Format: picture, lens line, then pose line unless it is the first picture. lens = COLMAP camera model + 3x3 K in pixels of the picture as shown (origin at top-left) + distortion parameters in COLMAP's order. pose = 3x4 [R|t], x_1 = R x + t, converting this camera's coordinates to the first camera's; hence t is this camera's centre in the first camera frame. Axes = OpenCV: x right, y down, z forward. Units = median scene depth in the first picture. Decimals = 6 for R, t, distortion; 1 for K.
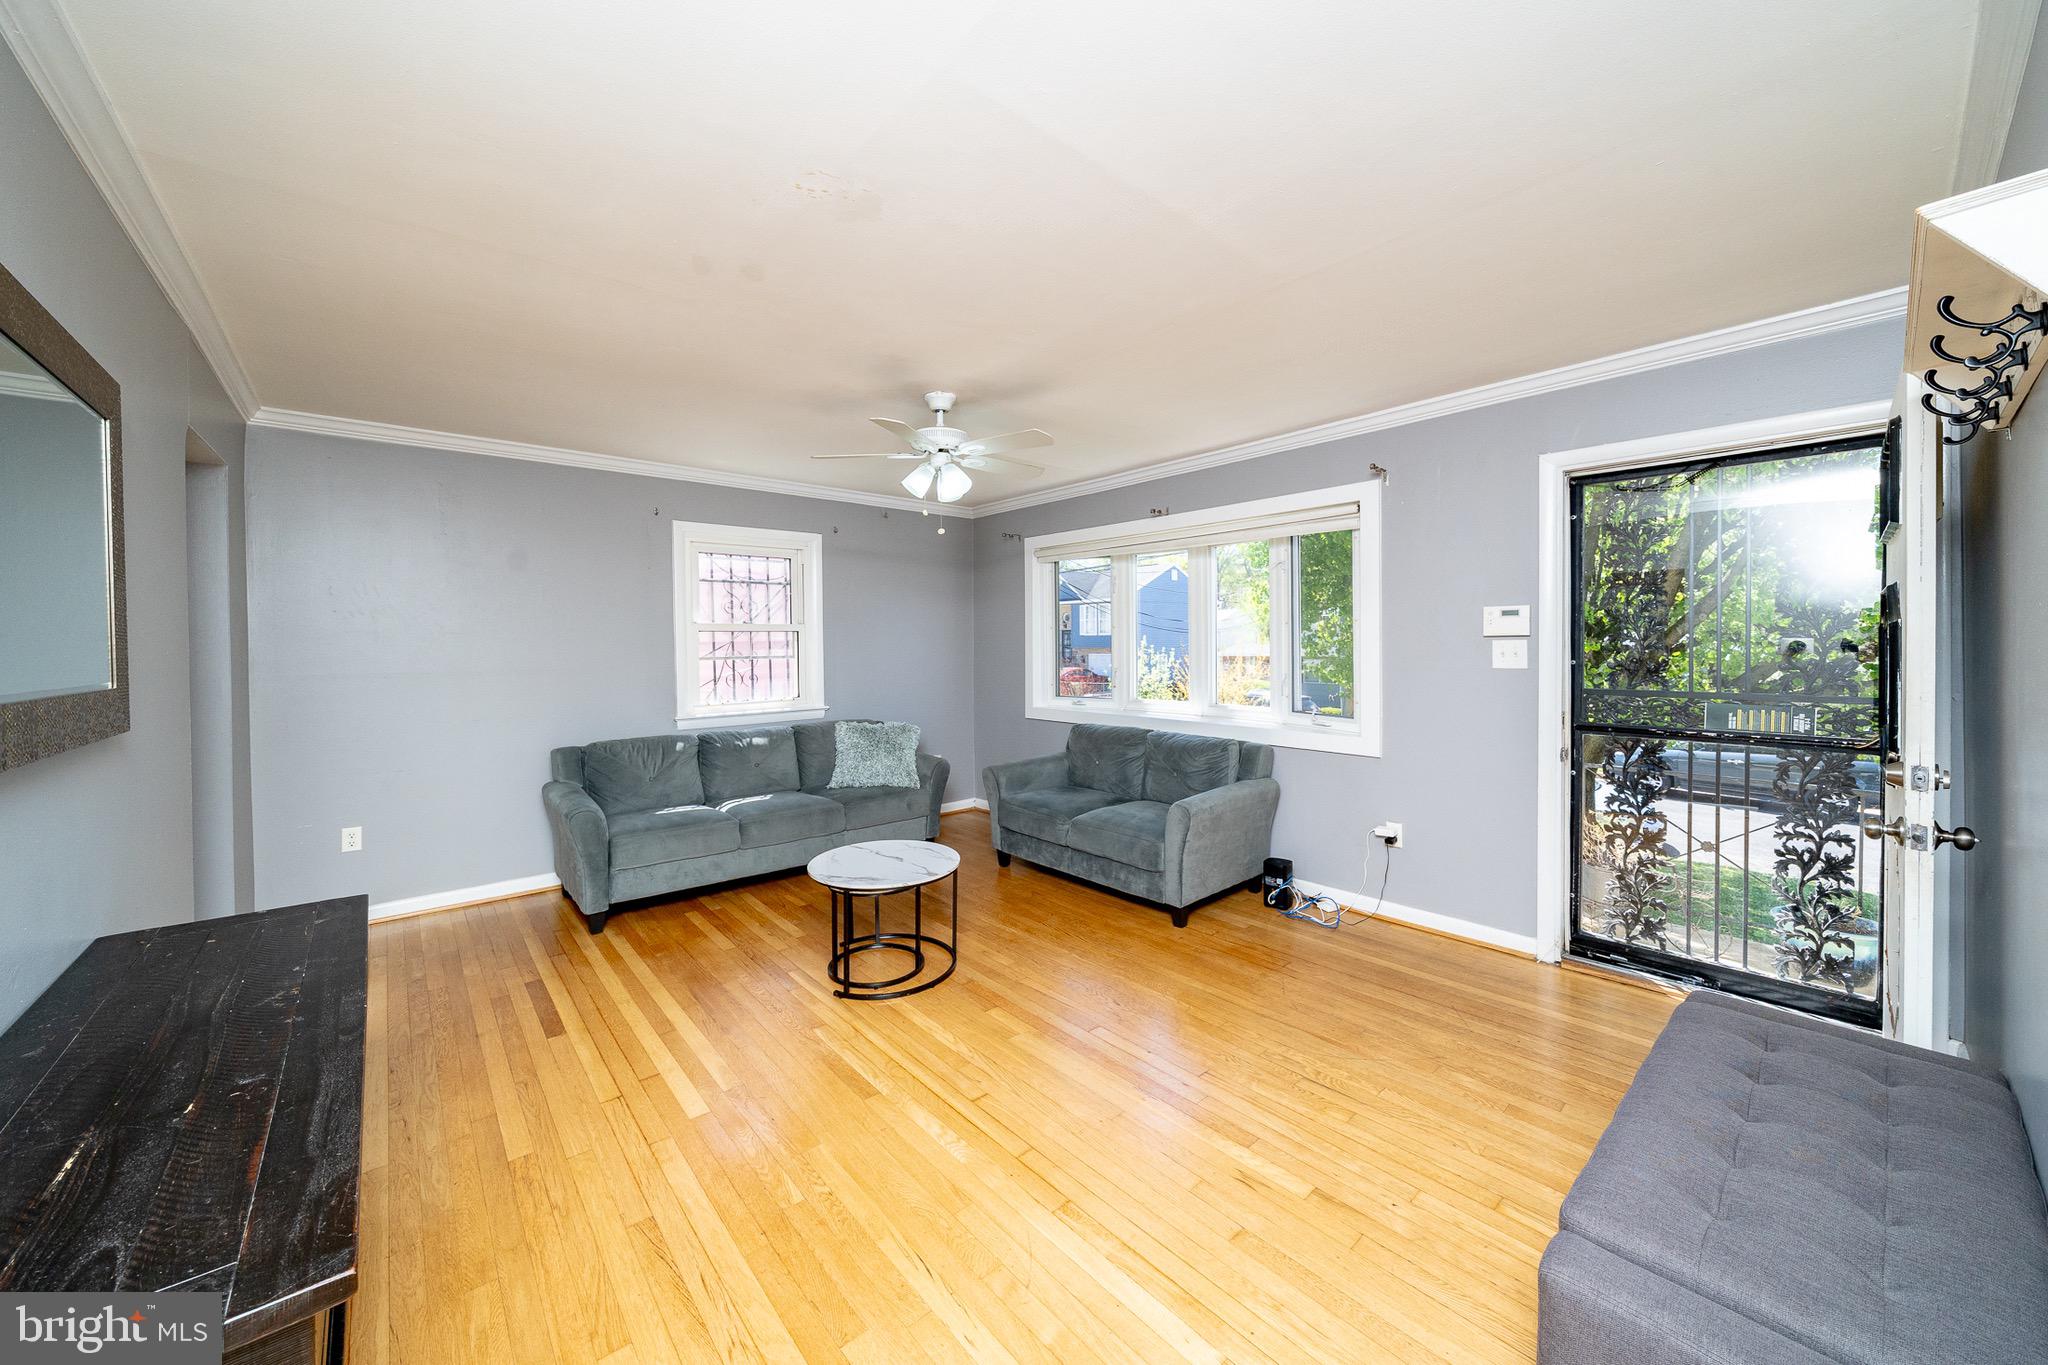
lens RADIAL K [[739.7, 0, 1023.6], [0, 739.7, 651.2], [0, 0, 1]] dist [-0.005059, -0.000056]
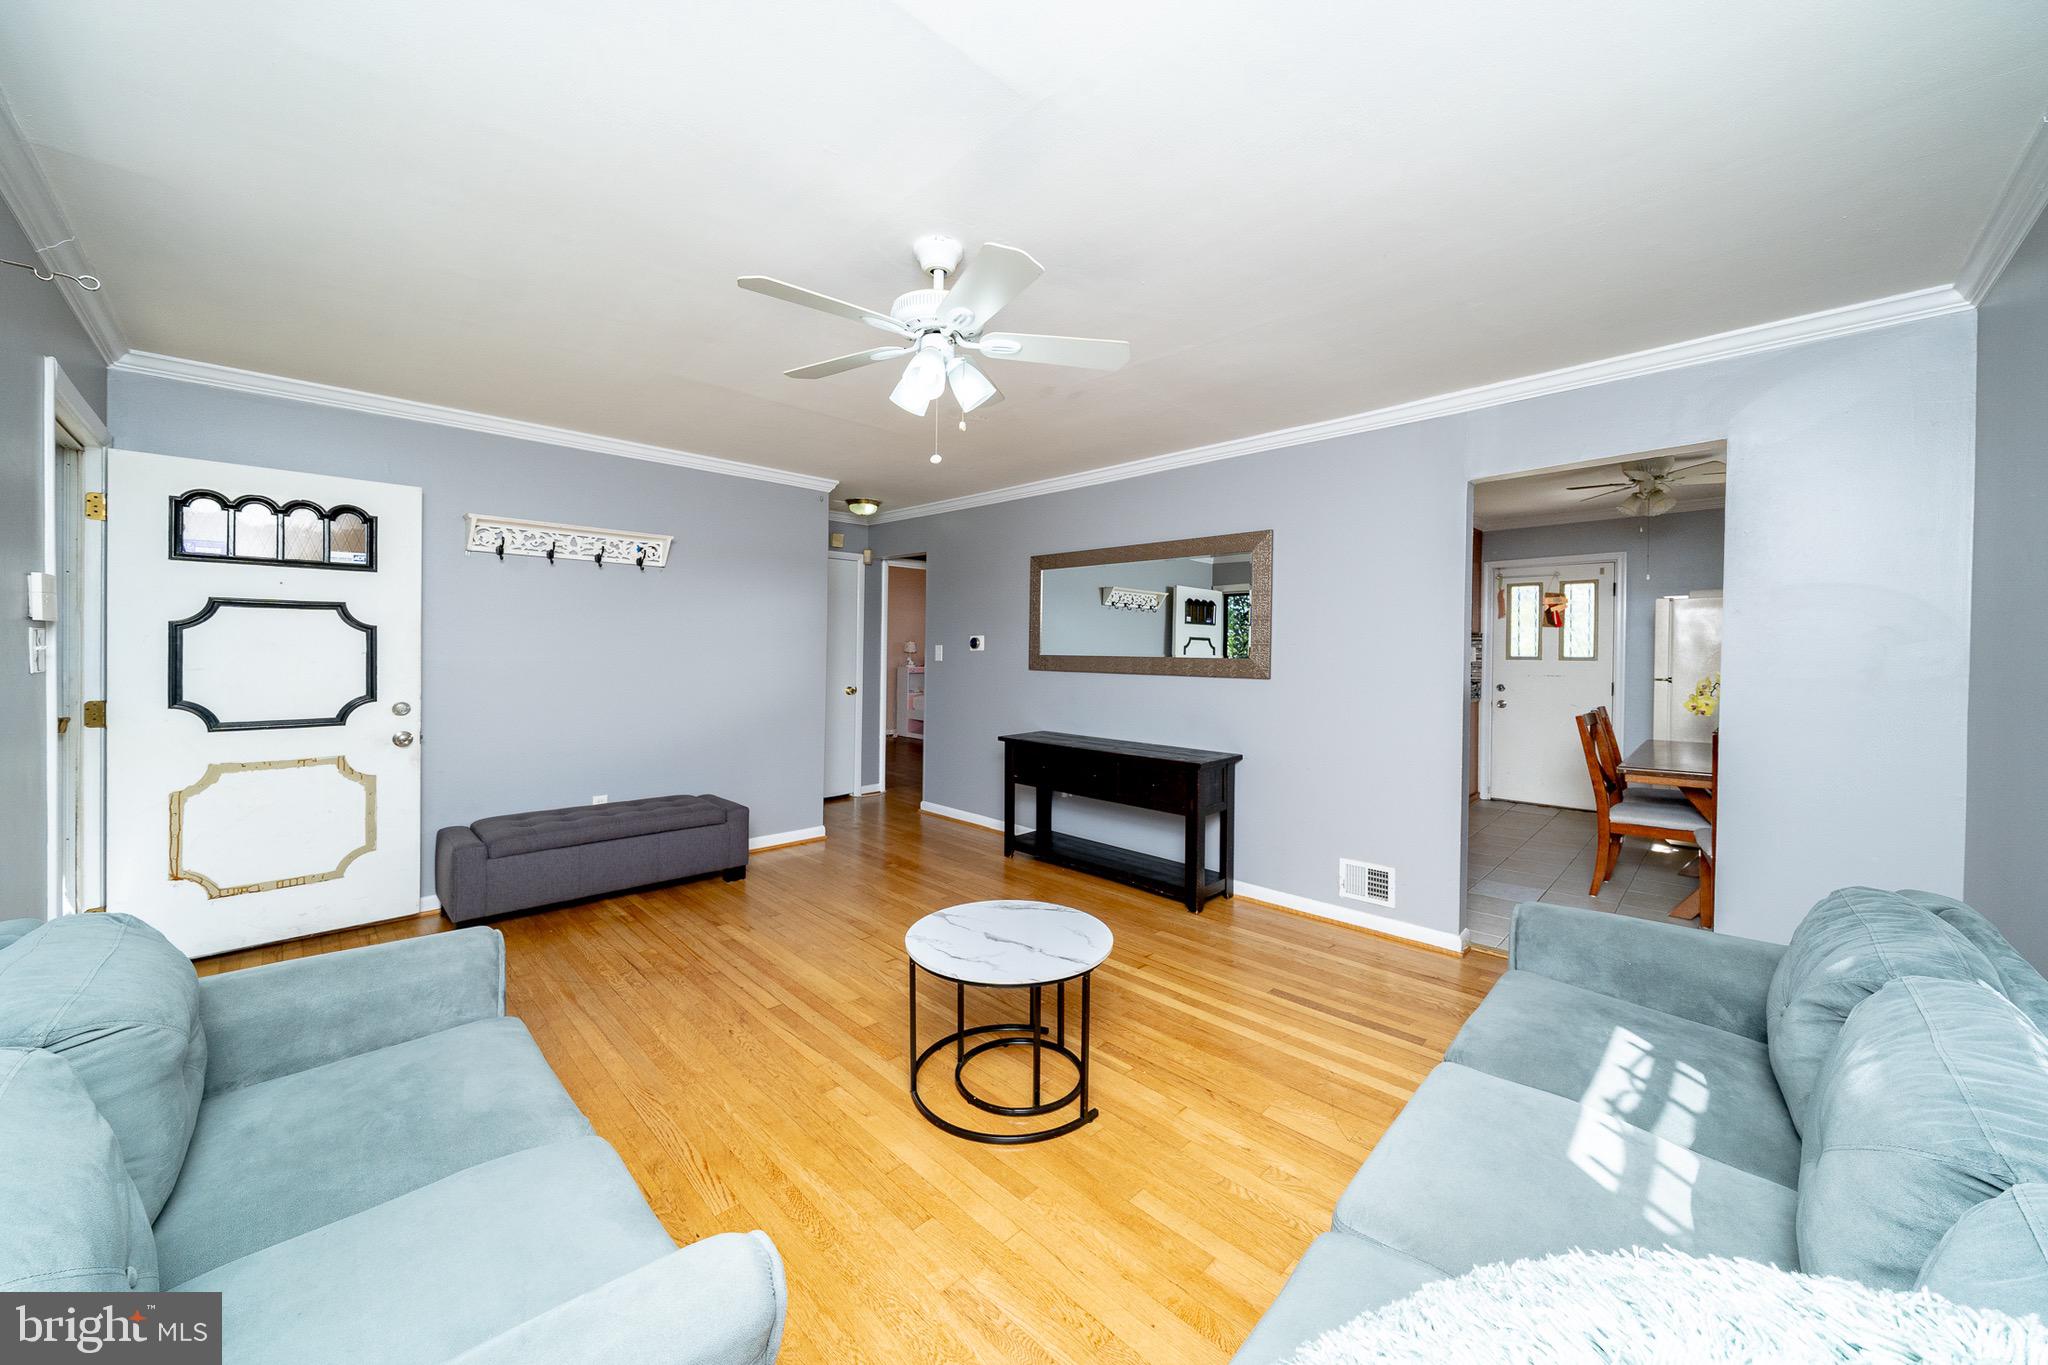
lens RADIAL K [[739.7, 0, 1023.6], [0, 739.7, 651.2], [0, 0, 1]] dist [-0.005059, -0.000056]
pose [[-0.997417, -0.000958, -0.071824, -0.148739], [-0.001952, 0.999903, 0.013763, -0.004842], [0.071804, 0.013868, -0.997322, 1.713019]]
